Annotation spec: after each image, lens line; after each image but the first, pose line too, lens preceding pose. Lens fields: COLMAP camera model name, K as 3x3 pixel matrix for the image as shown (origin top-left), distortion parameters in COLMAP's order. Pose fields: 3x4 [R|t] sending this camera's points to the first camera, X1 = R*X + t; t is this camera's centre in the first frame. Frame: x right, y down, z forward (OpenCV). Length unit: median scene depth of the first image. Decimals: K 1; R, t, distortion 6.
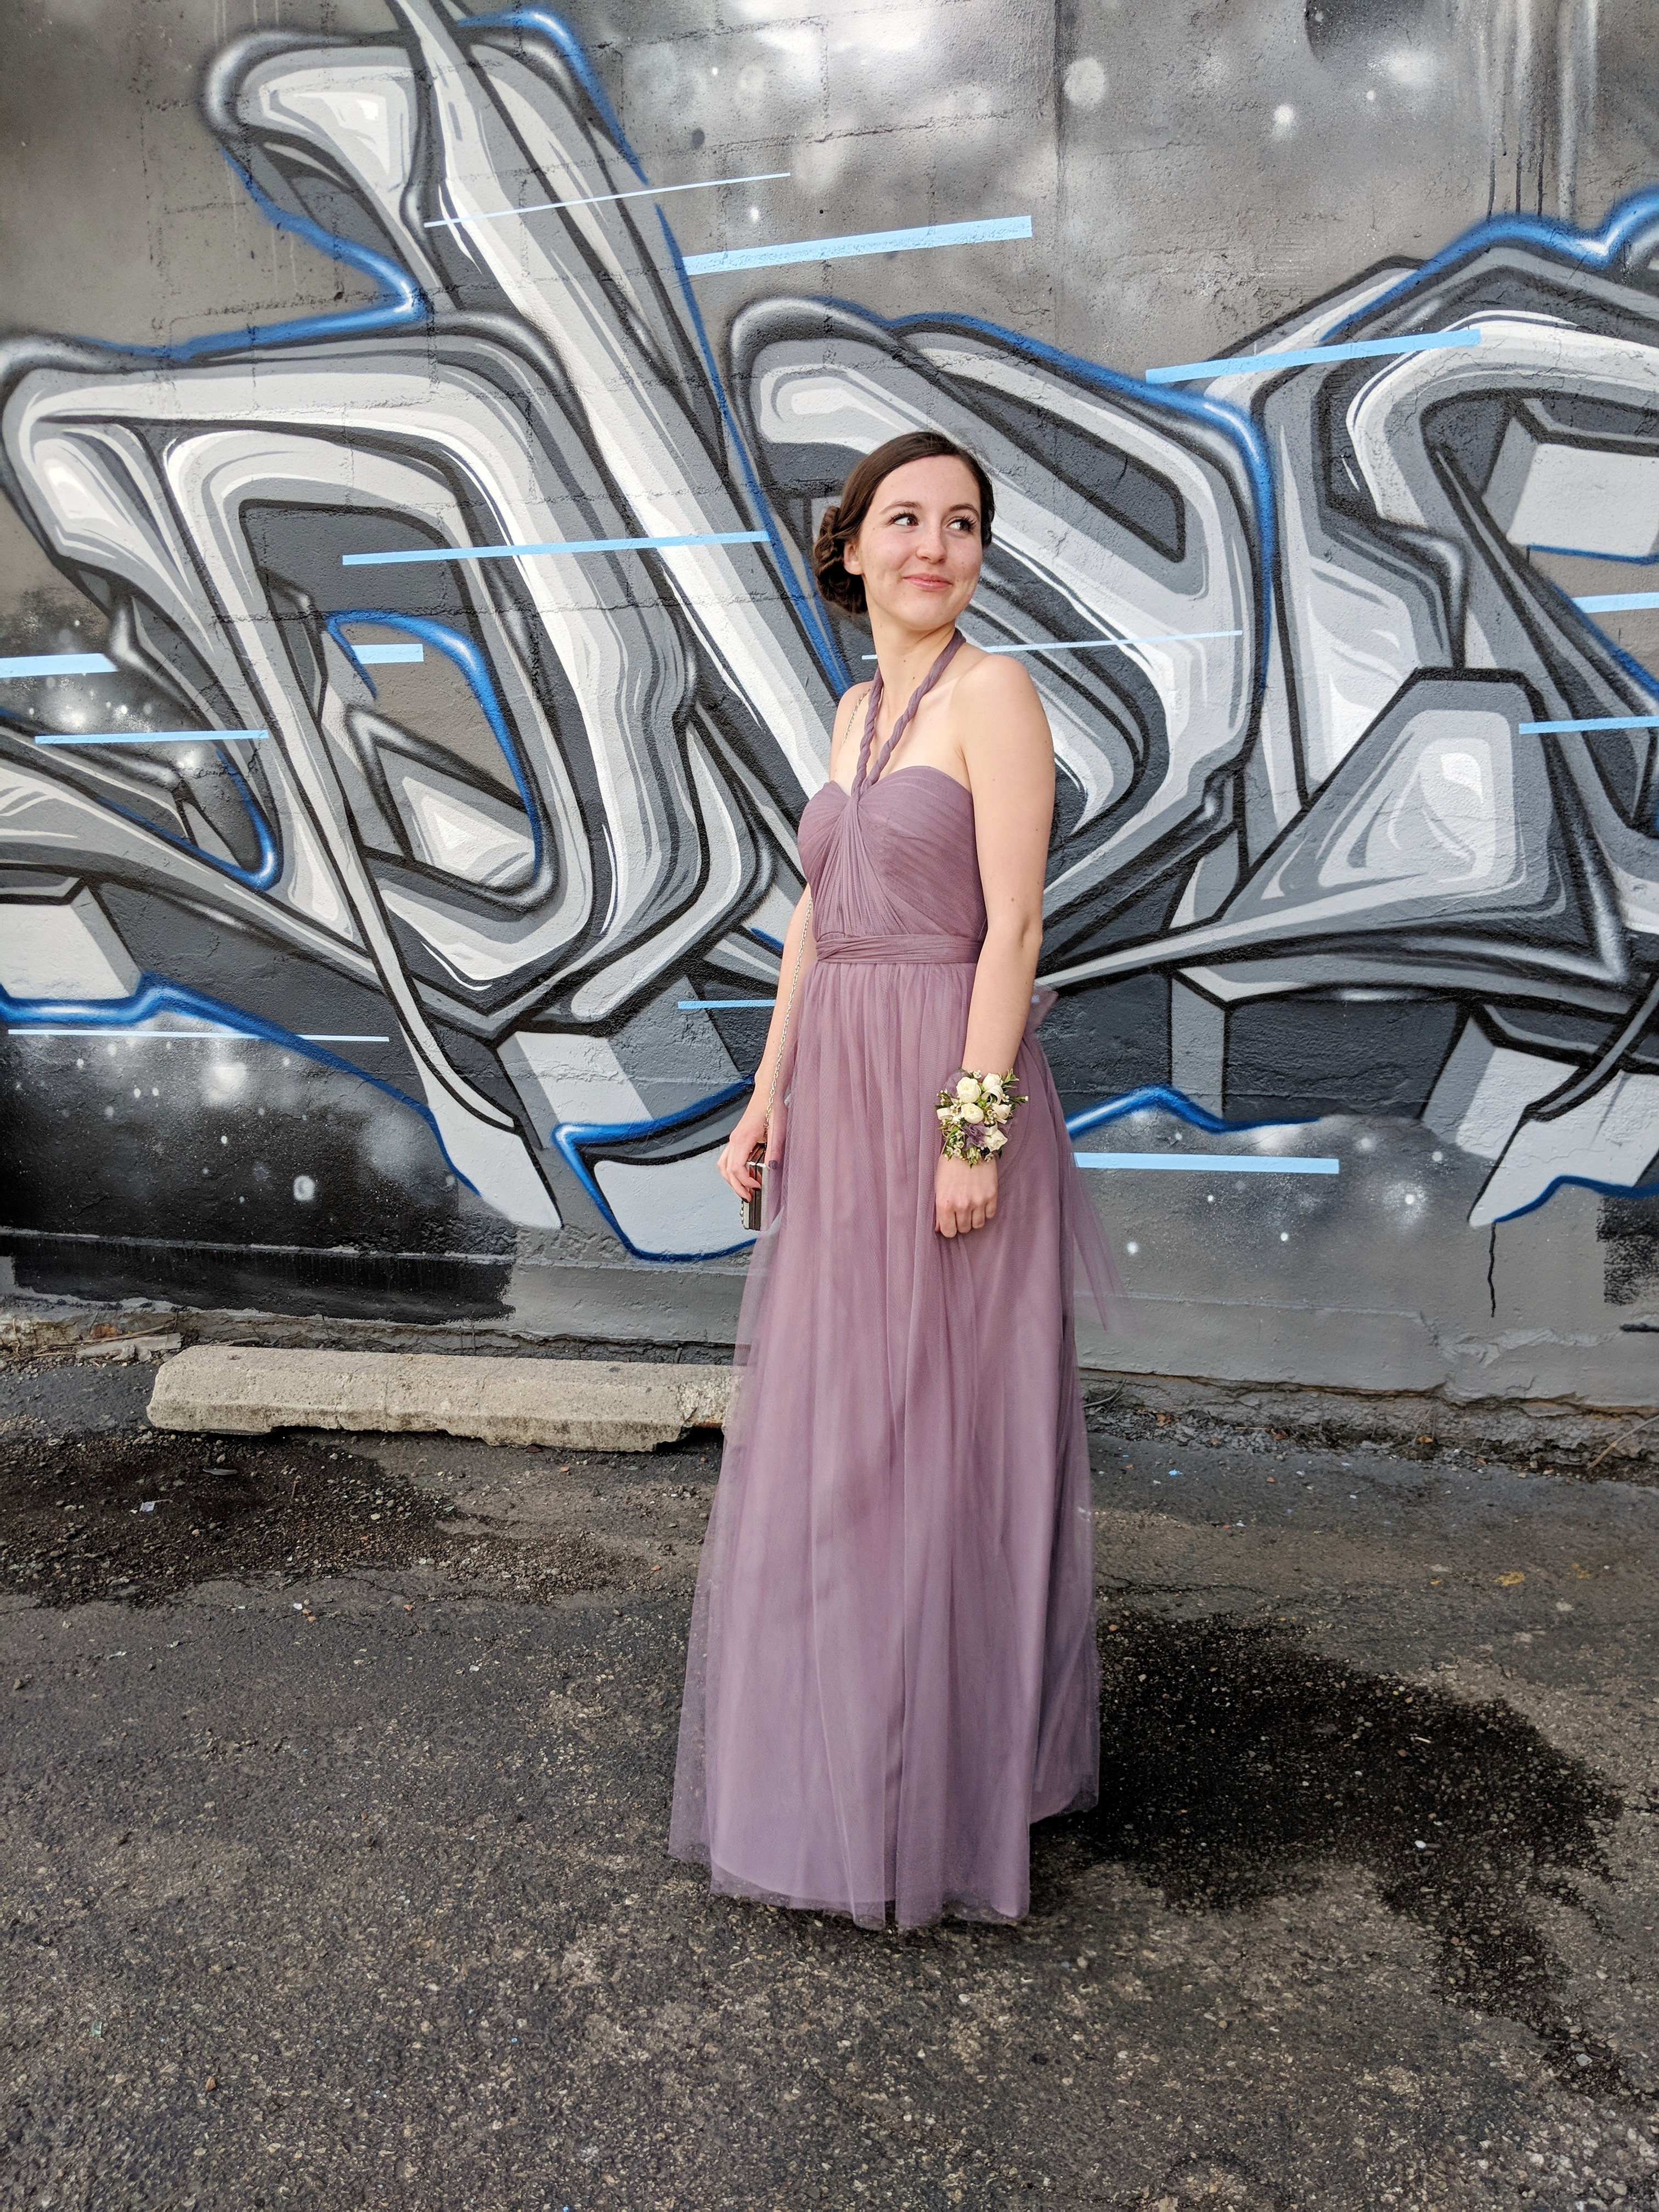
lens RADIAL K [[1788.5, 0, 836.6], [0, 1788.5, 1095.1], [0, 0, 1]] dist [0.053642, -0.106725]
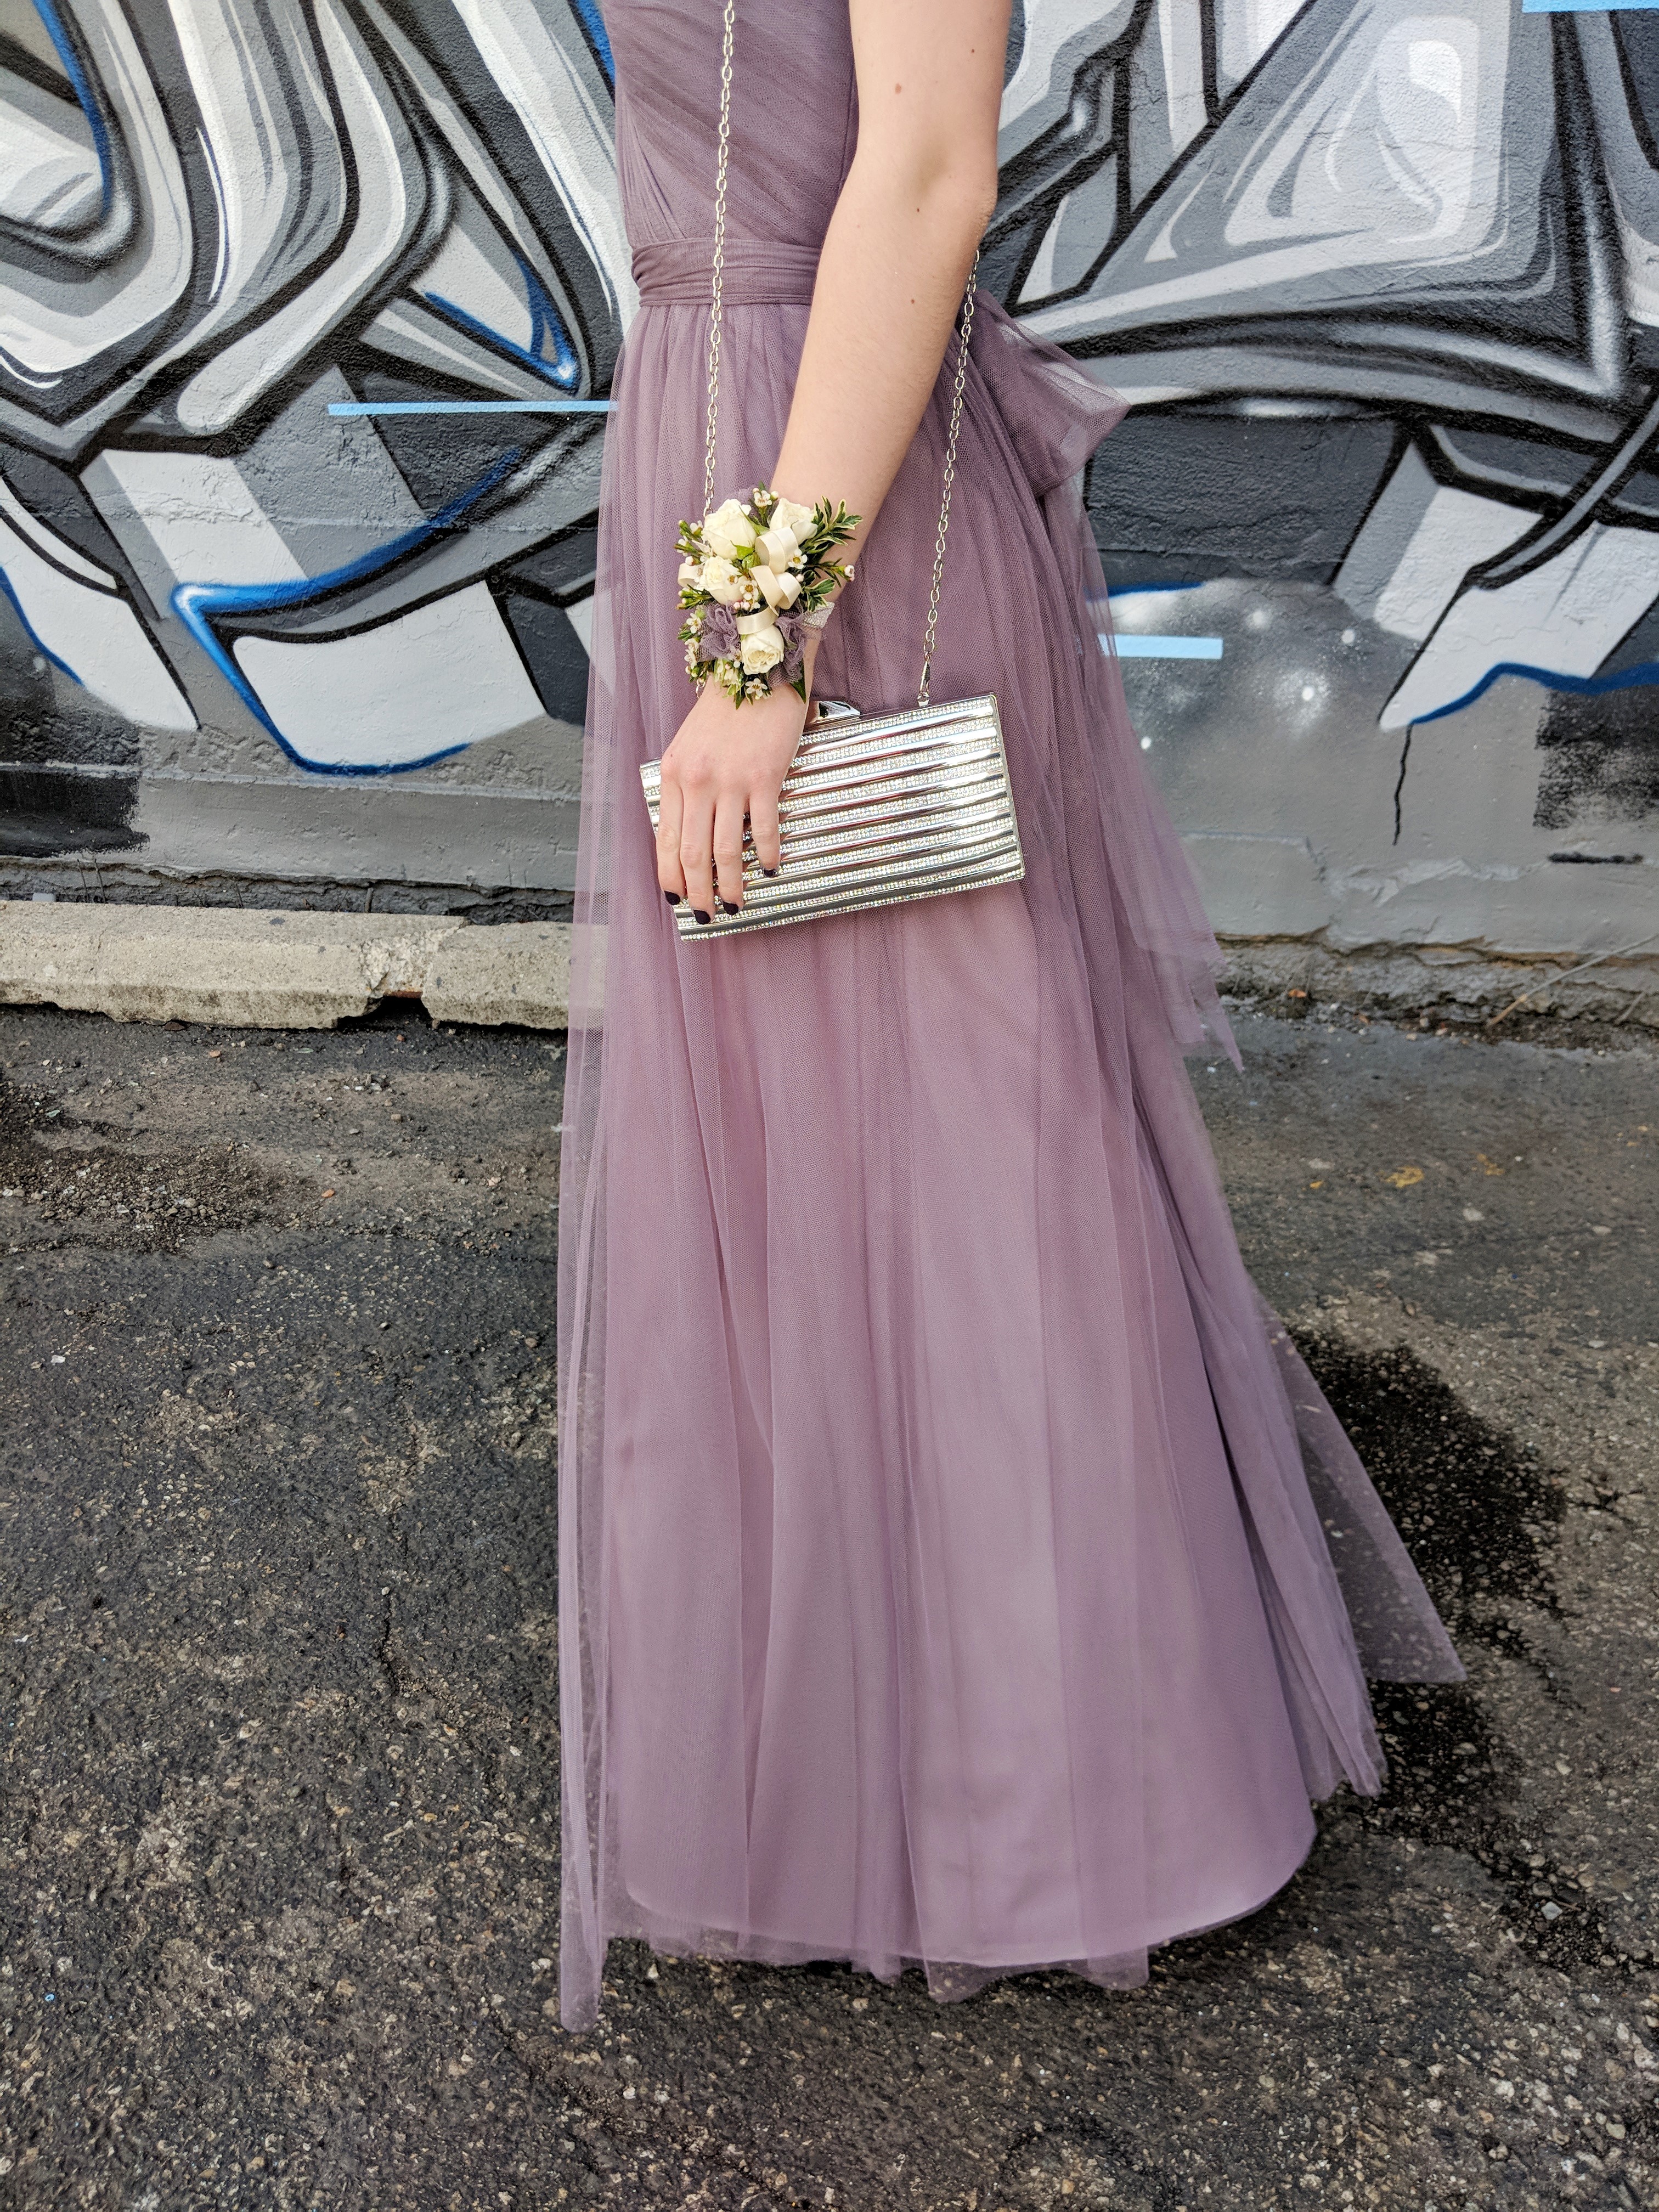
lens RADIAL K [[1748.0, 0, 851.7], [0, 1748.0, 1099.1], [0, 0, 1]] dist [0.024808, -0.082667]
pose [[0.992642, -0.027300, 0.117970, 0.031906], [-0.008846, 0.955301, 0.295502, 0.003949], [-0.120764, -0.294371, 0.948030, 0.269721]]
